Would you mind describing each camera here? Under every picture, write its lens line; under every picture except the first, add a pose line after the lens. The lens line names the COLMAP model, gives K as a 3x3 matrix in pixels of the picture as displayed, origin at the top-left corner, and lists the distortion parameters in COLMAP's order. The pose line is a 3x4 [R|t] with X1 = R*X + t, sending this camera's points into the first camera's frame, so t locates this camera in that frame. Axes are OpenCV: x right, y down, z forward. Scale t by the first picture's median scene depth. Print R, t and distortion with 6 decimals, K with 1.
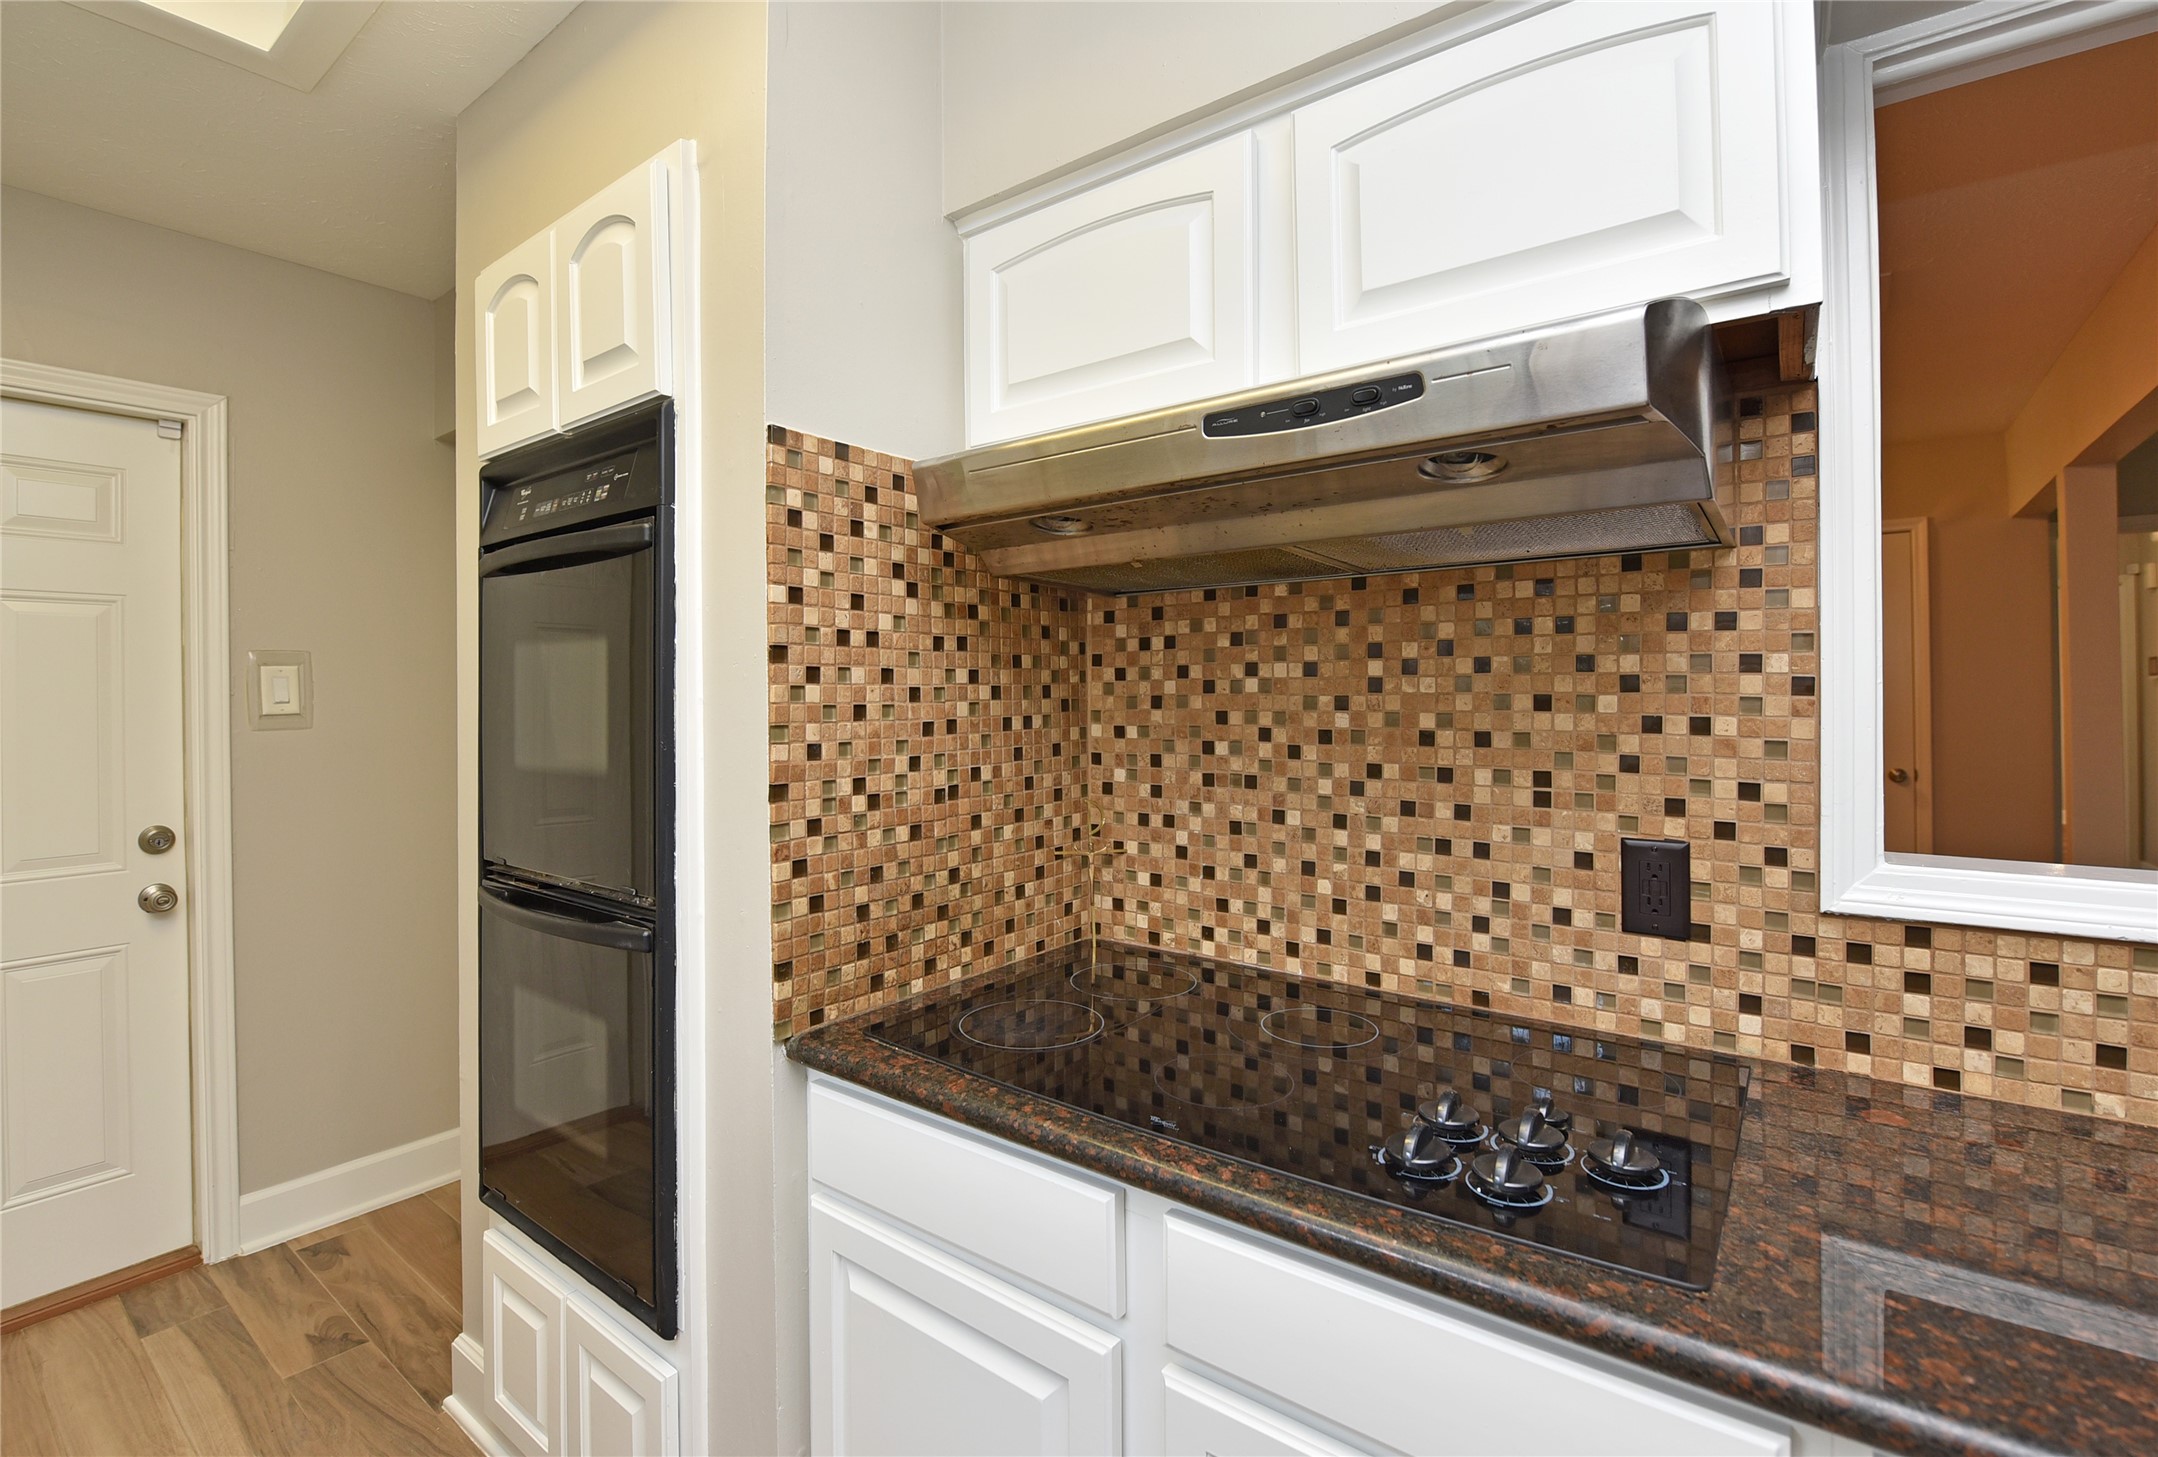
lens RADIAL K [[964.4, 0, 1079.9], [0, 964.4, 692.9], [0, 0, 1]] dist [-0.007946, -0.004162]
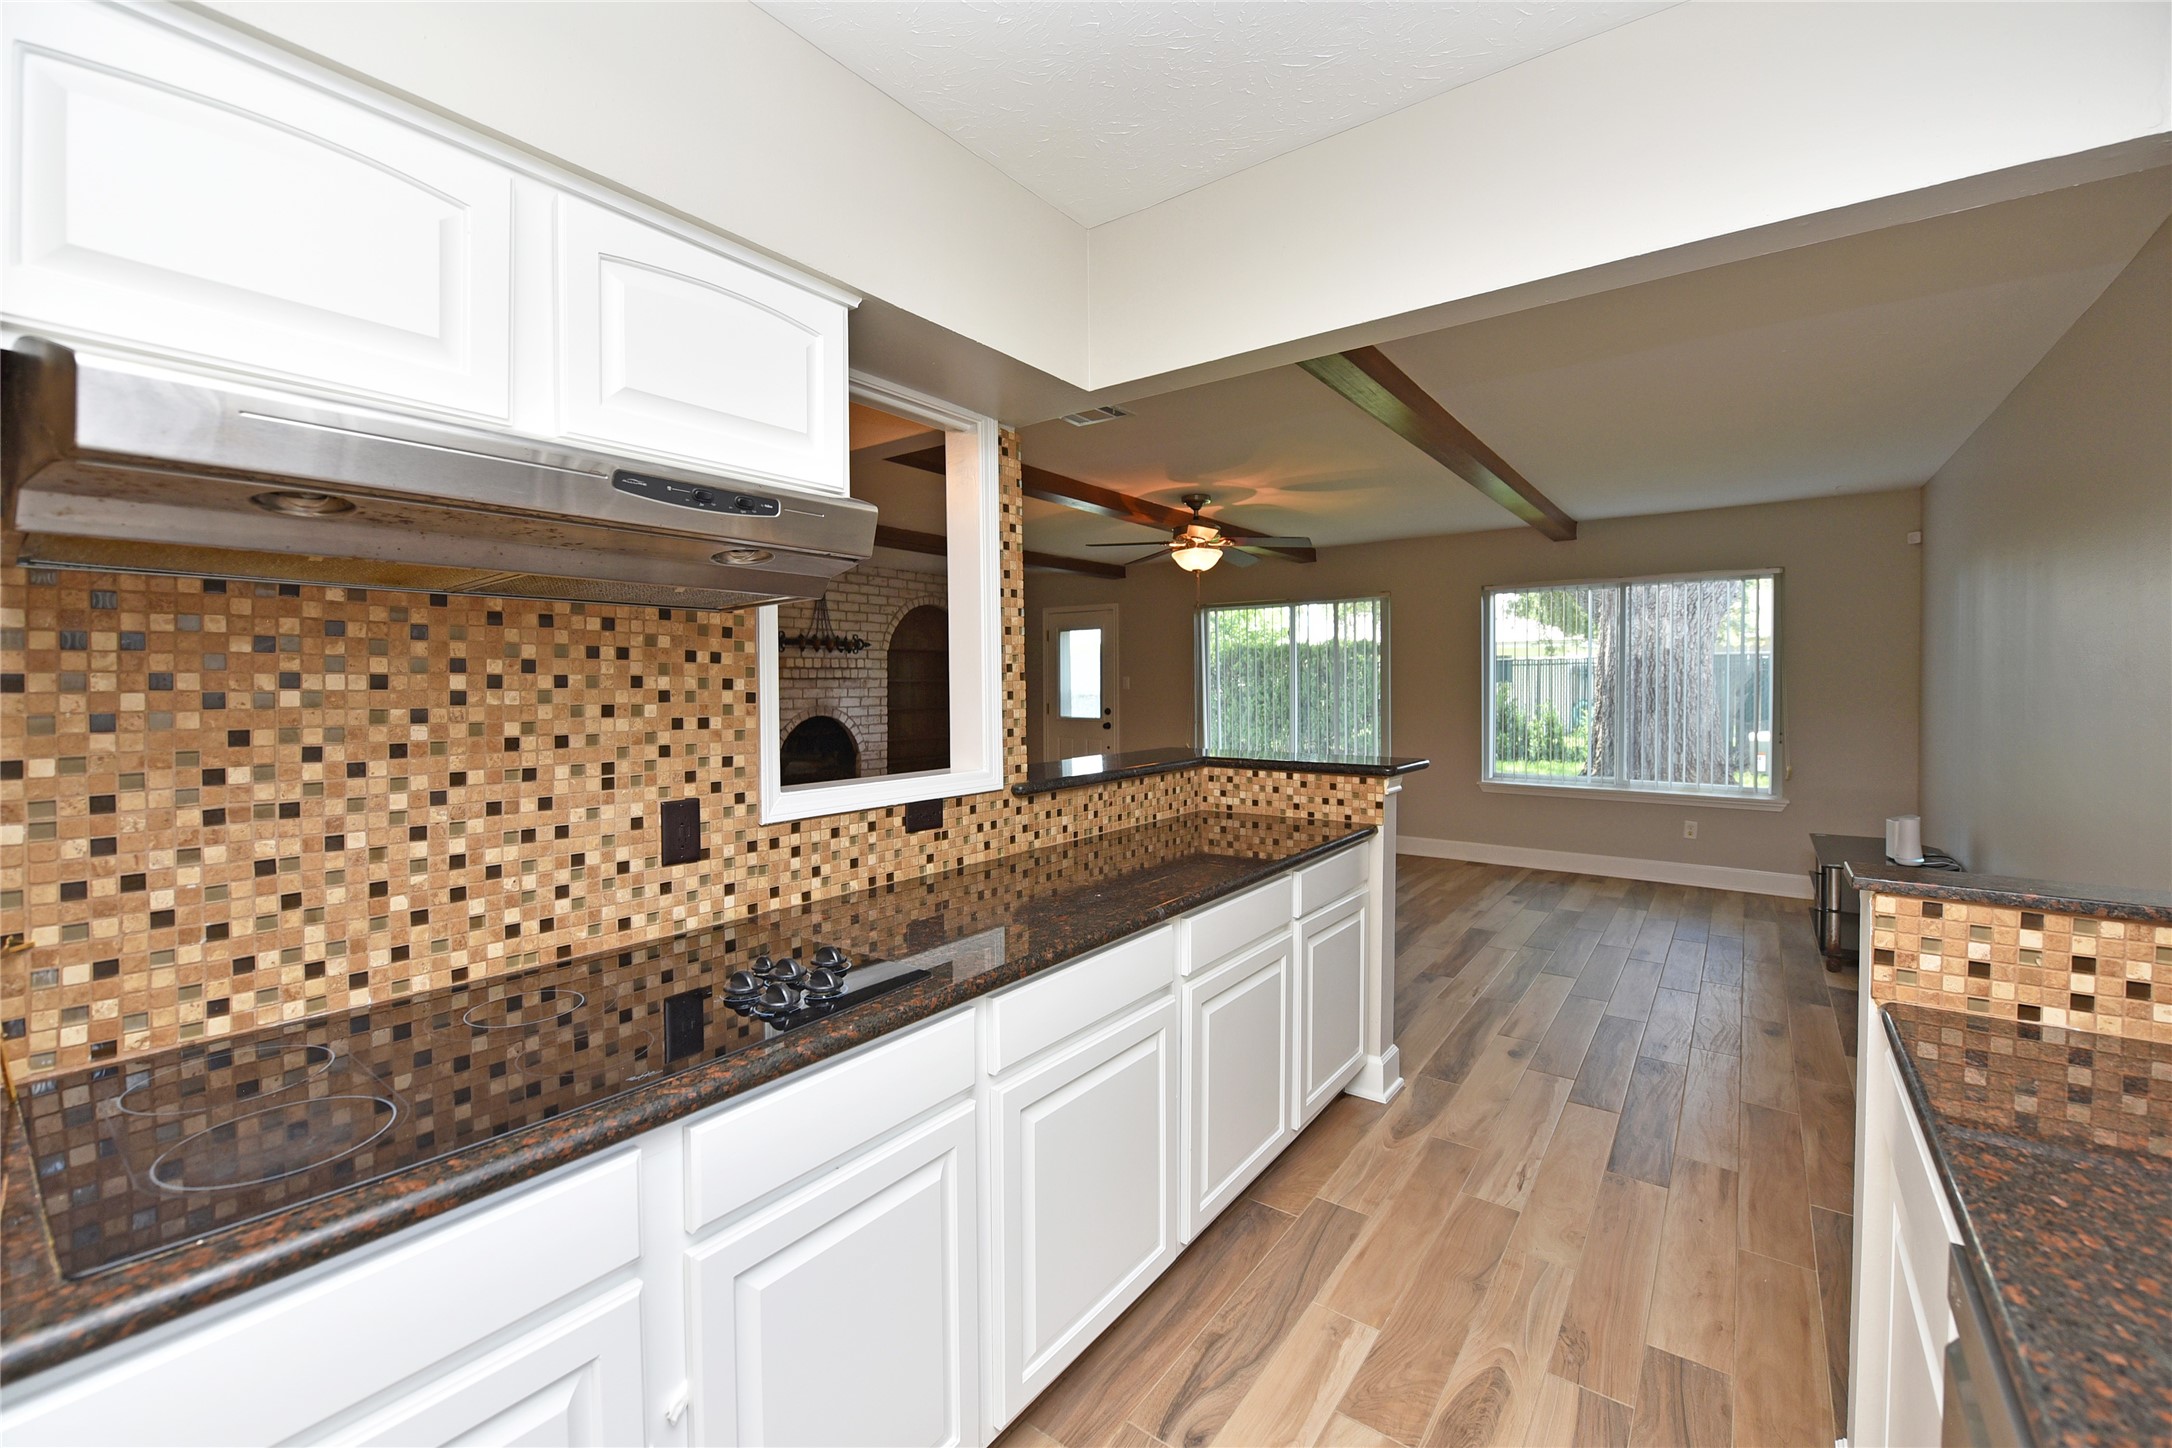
lens RADIAL K [[892.3, 0, 1083.5], [0, 892.3, 700.8], [0, 0, 1]] dist [-0.005141, -0.003791]
pose [[-0.005083, -0.013084, 0.999901, -0.702313], [0.000063, 0.999914, 0.013085, -0.018532], [-0.999987, 0.000129, -0.005082, 0.327937]]
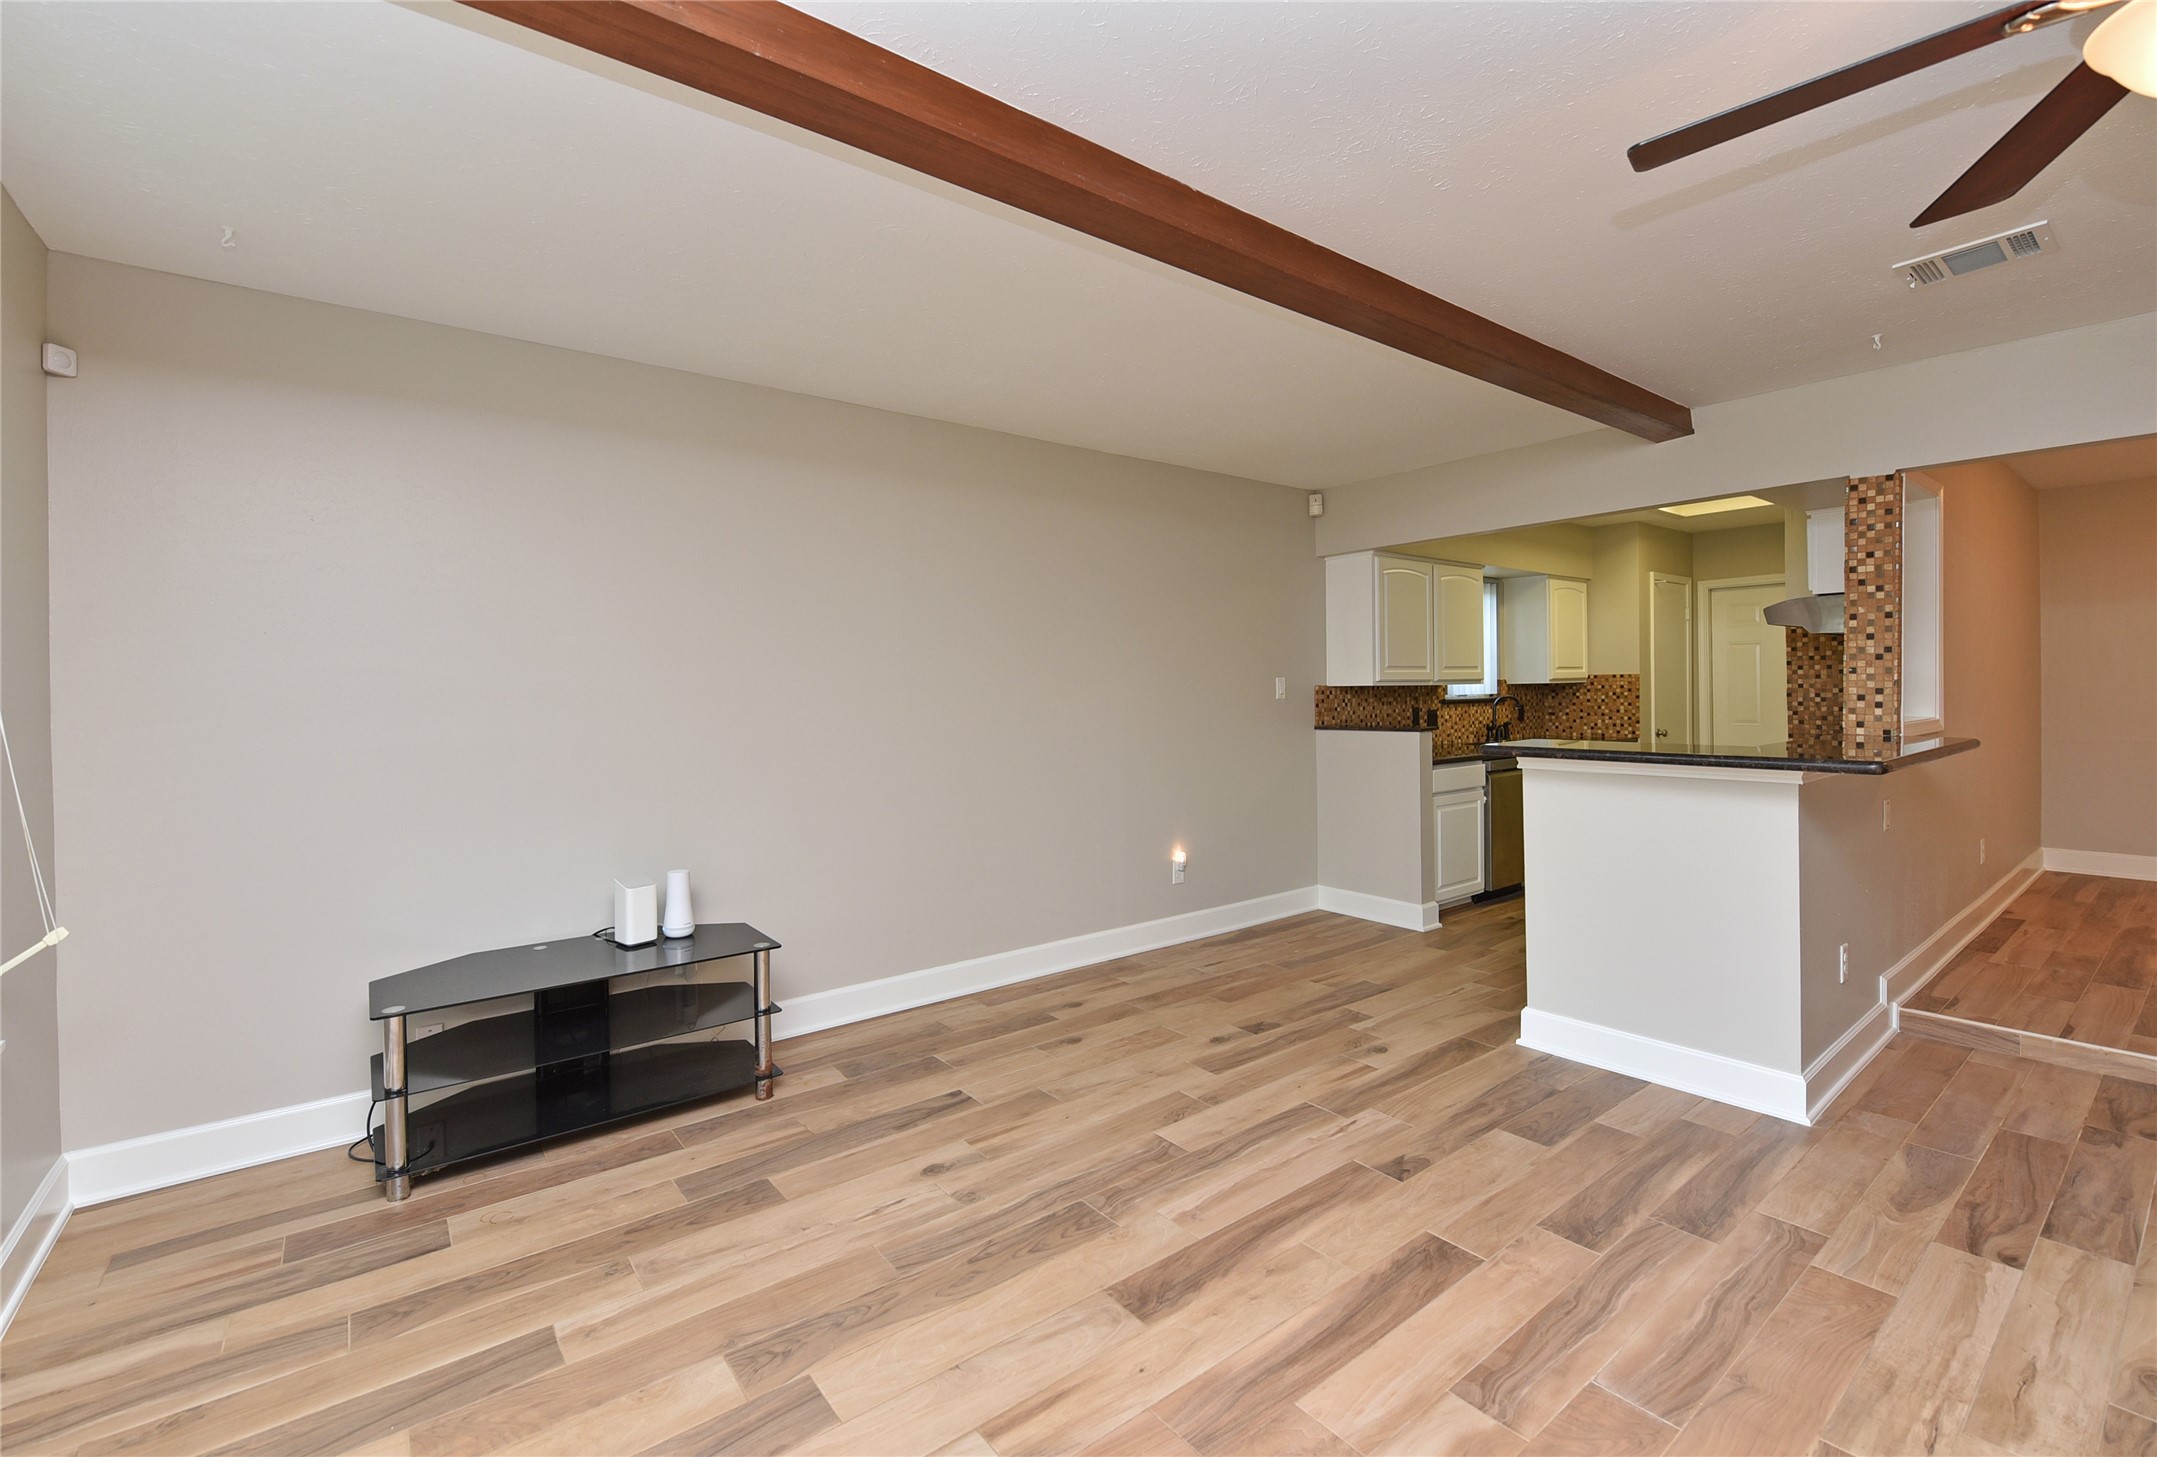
lens RADIAL K [[921.1, 0, 1046.1], [0, 921.1, 695.3], [0, 0, 1]] dist [-0.004778, -0.003687]
pose [[-0.274355, 0.018688, -0.961447, 4.125728], [0.020494, 0.999698, 0.013584, -0.018125], [0.961410, -0.015977, -0.274655, -0.983273]]
